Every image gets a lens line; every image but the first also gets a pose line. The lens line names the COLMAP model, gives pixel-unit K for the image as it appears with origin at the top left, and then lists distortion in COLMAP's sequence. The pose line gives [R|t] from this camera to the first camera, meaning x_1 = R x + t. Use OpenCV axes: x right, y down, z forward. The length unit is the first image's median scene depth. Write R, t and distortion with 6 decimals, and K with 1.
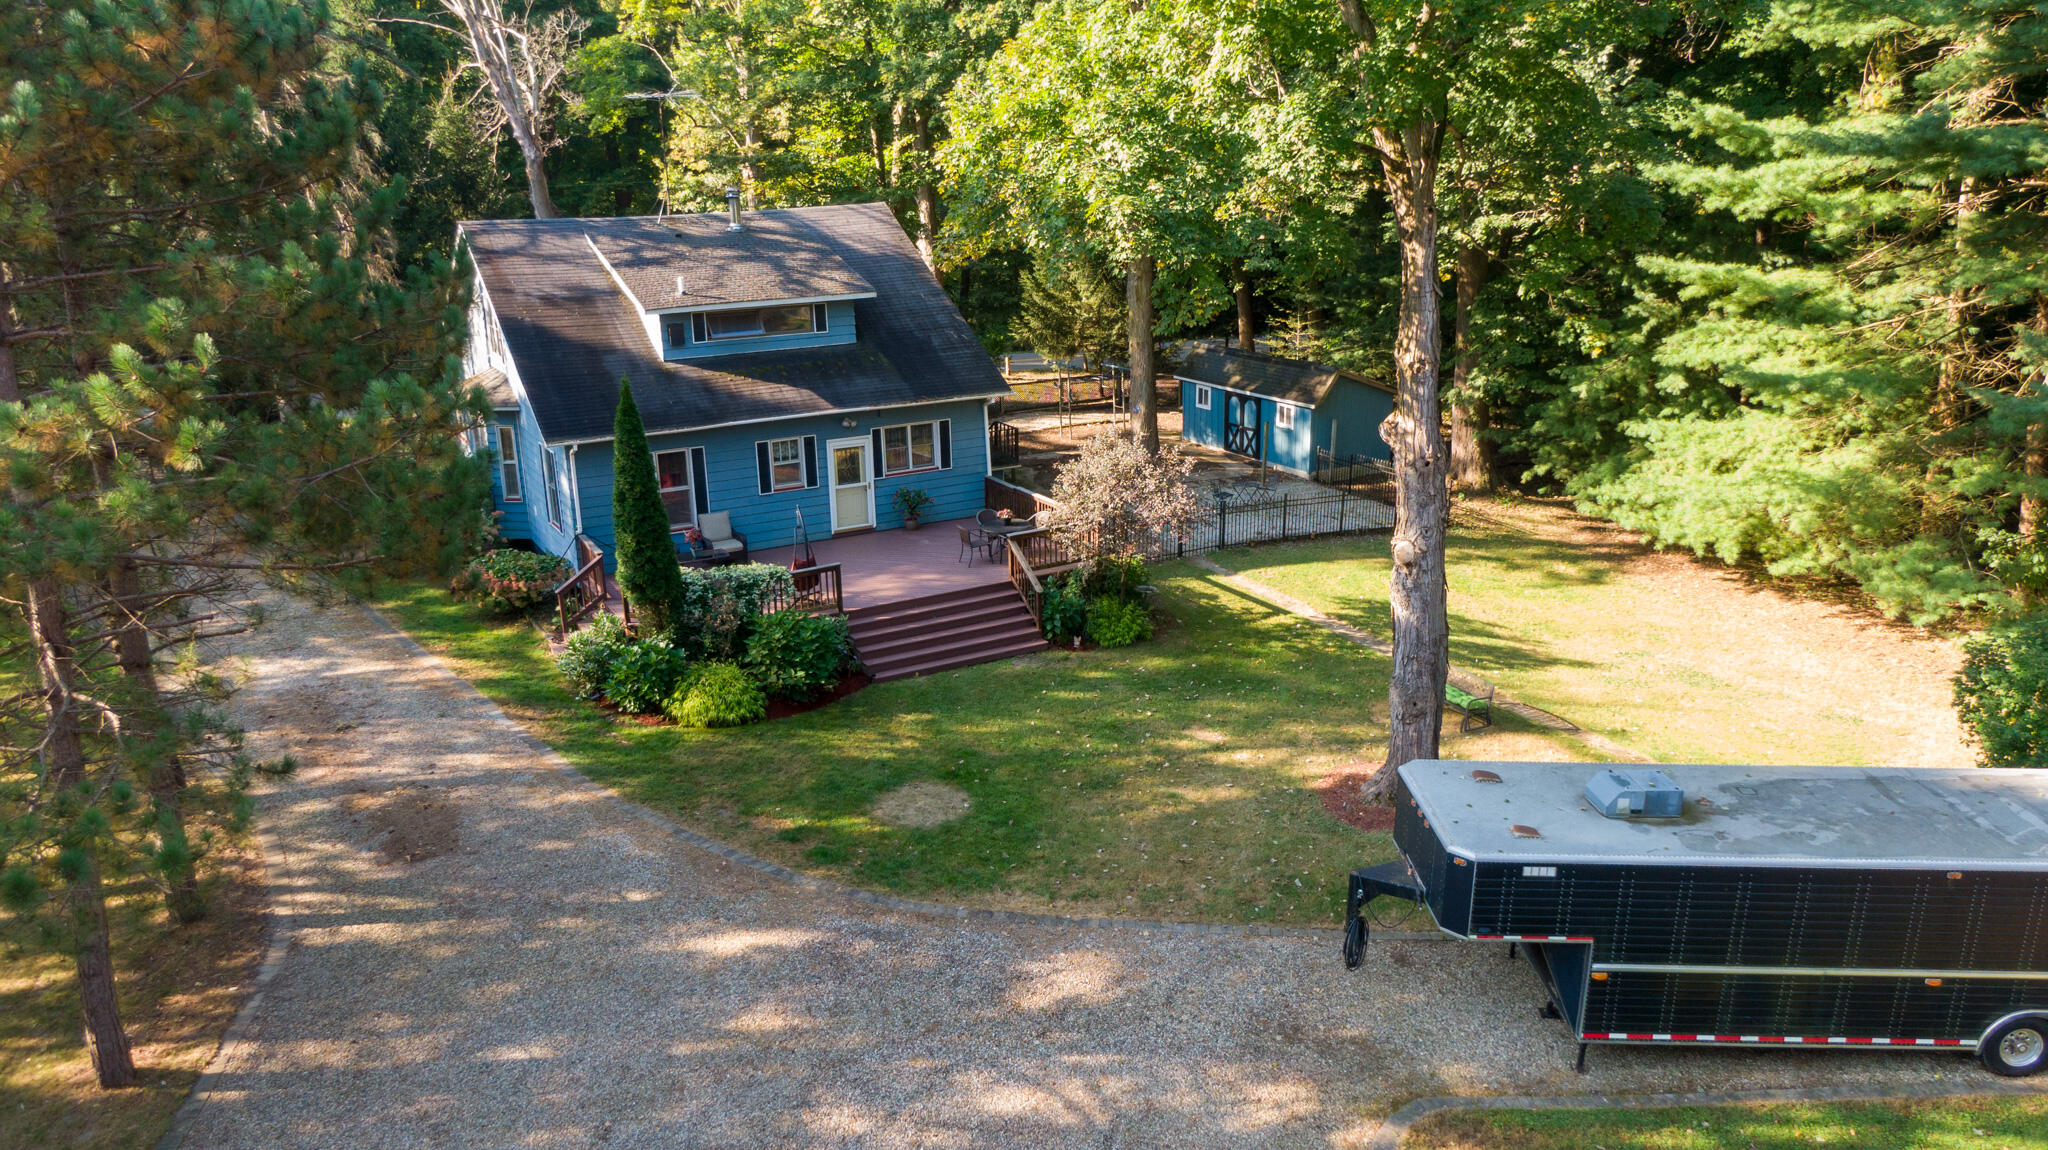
lens RADIAL K [[1472.7, 0, 1024.2], [0, 1472.7, 574.6], [0, 0, 1]] dist [0.031836, -0.049028]
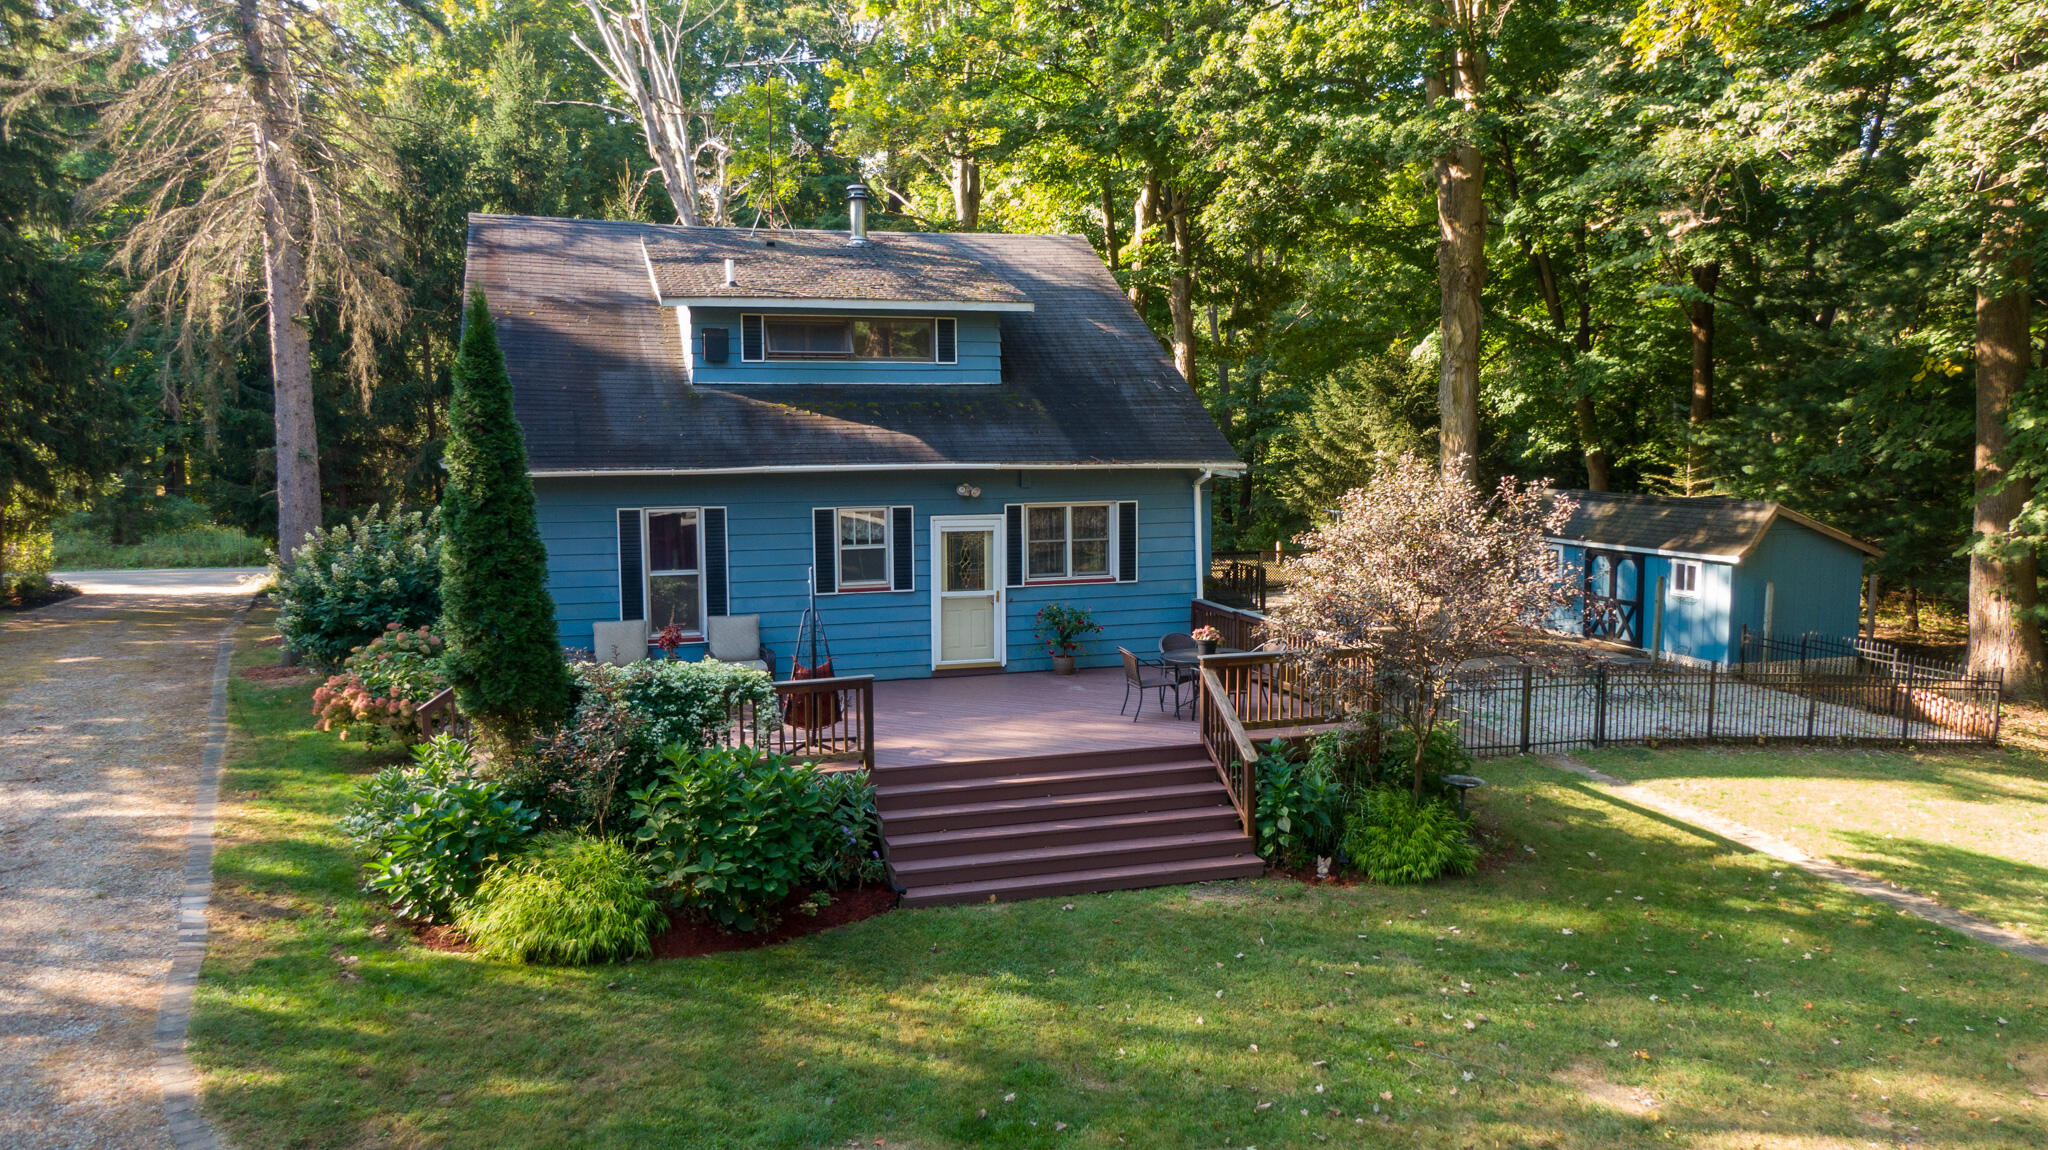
lens RADIAL K [[1472.7, 0, 1023.4], [0, 1472.7, 569.9], [0, 0, 1]] dist [0.031836, -0.049028]
pose [[0.978136, 0.037170, -0.204619, 0.032359], [-0.075565, 0.980174, -0.183164, 0.042540], [0.193754, 0.194621, 0.961552, 0.426433]]
